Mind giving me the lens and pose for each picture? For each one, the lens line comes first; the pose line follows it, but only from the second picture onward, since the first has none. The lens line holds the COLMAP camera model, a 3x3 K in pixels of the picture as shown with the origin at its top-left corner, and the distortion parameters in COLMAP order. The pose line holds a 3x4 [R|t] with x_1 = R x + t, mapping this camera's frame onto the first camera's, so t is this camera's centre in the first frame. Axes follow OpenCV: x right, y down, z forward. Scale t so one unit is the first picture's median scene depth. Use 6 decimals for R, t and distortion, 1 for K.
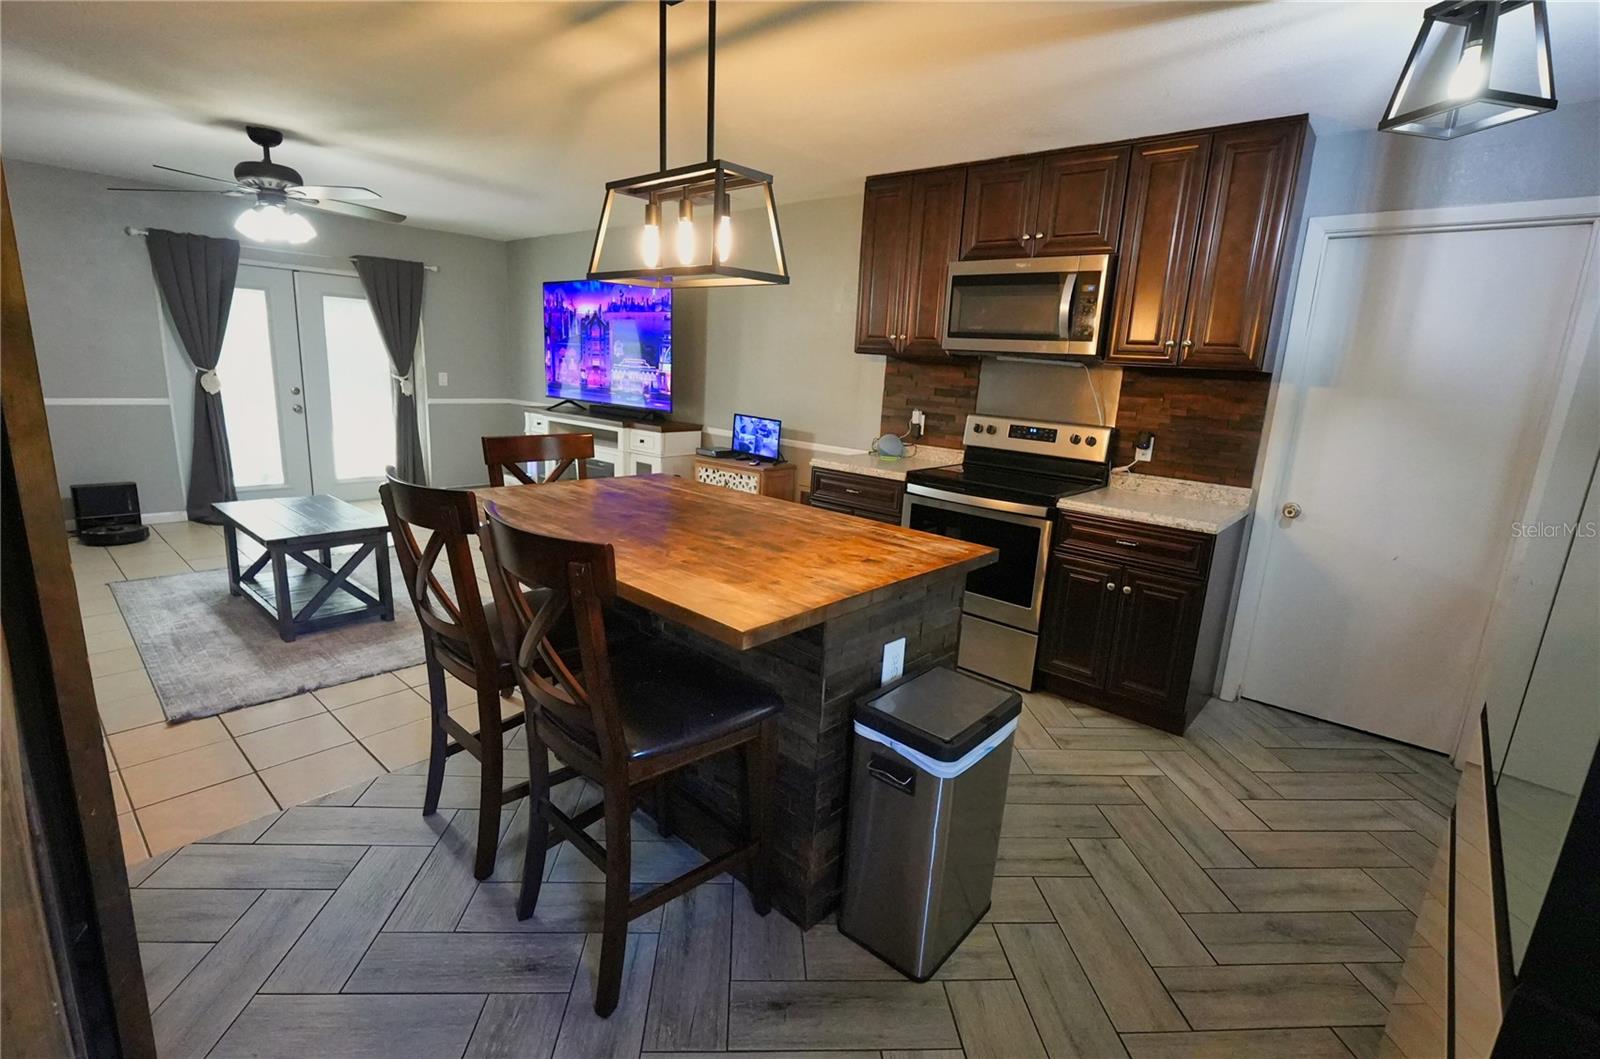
lens RADIAL K [[722.7, 0, 804.3], [0, 722.7, 522.8], [0, 0, 1]] dist [0.000290, -0.000027]
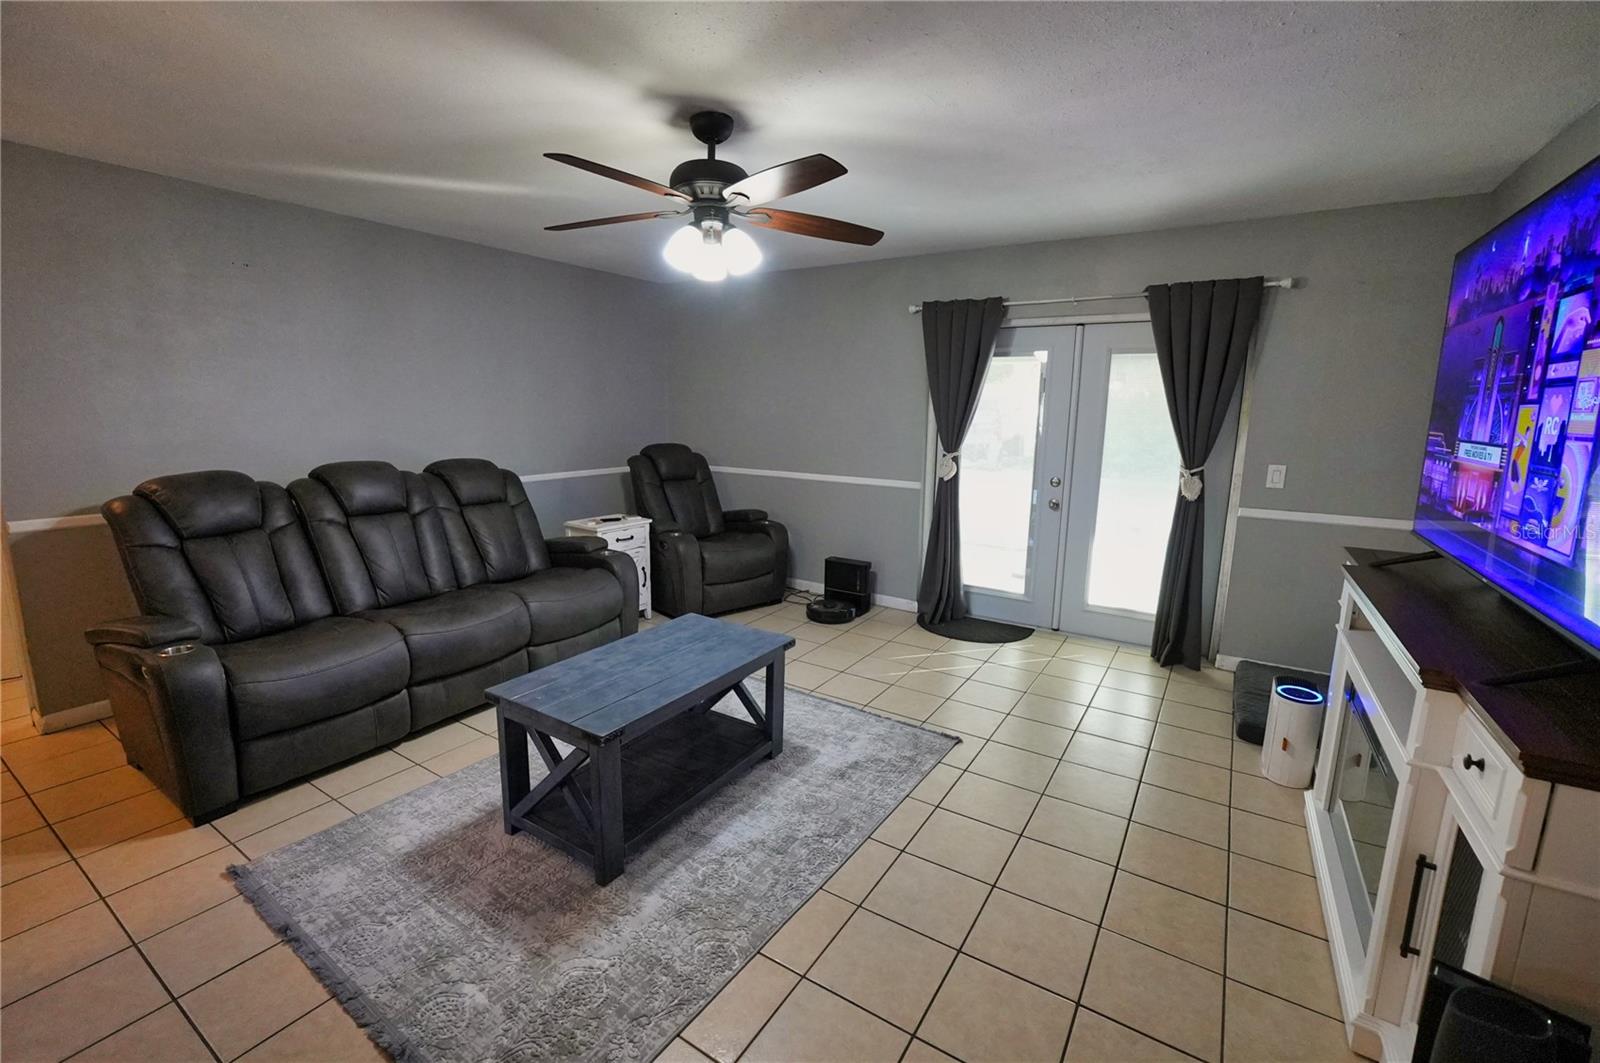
lens RADIAL K [[686.4, 0, 794.0], [0, 686.4, 533.0], [0, 0, 1]] dist [-0.000742, -0.000090]
pose [[0.148108, 0.134691, -0.979756, -0.027828], [-0.218309, 0.970697, 0.100444, -0.161844], [0.964575, 0.199013, 0.173172, 0.701030]]
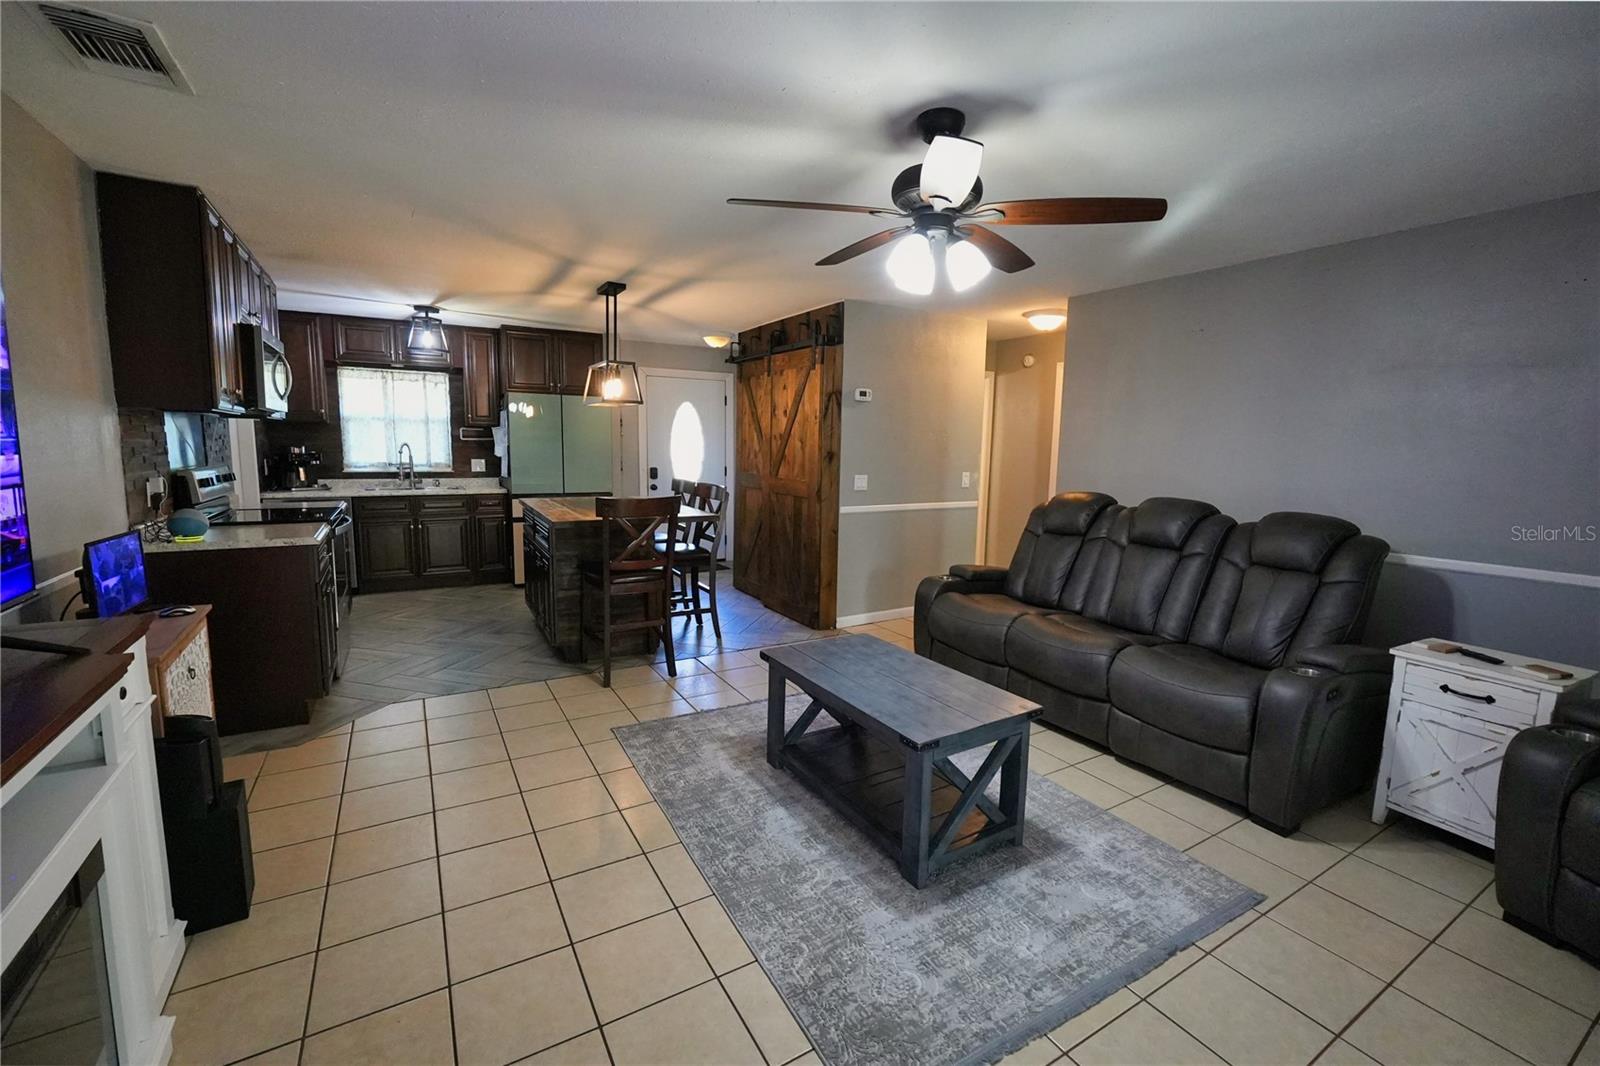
lens RADIAL K [[672.8, 0, 793.7], [0, 672.8, 532.0], [0, 0, 1]] dist [0.009672, 0.000257]
pose [[-0.946909, -0.110411, 0.301950, -0.544459], [0.002409, 0.936719, 0.350073, -0.271499], [-0.321494, 0.332214, -0.886722, 1.110930]]
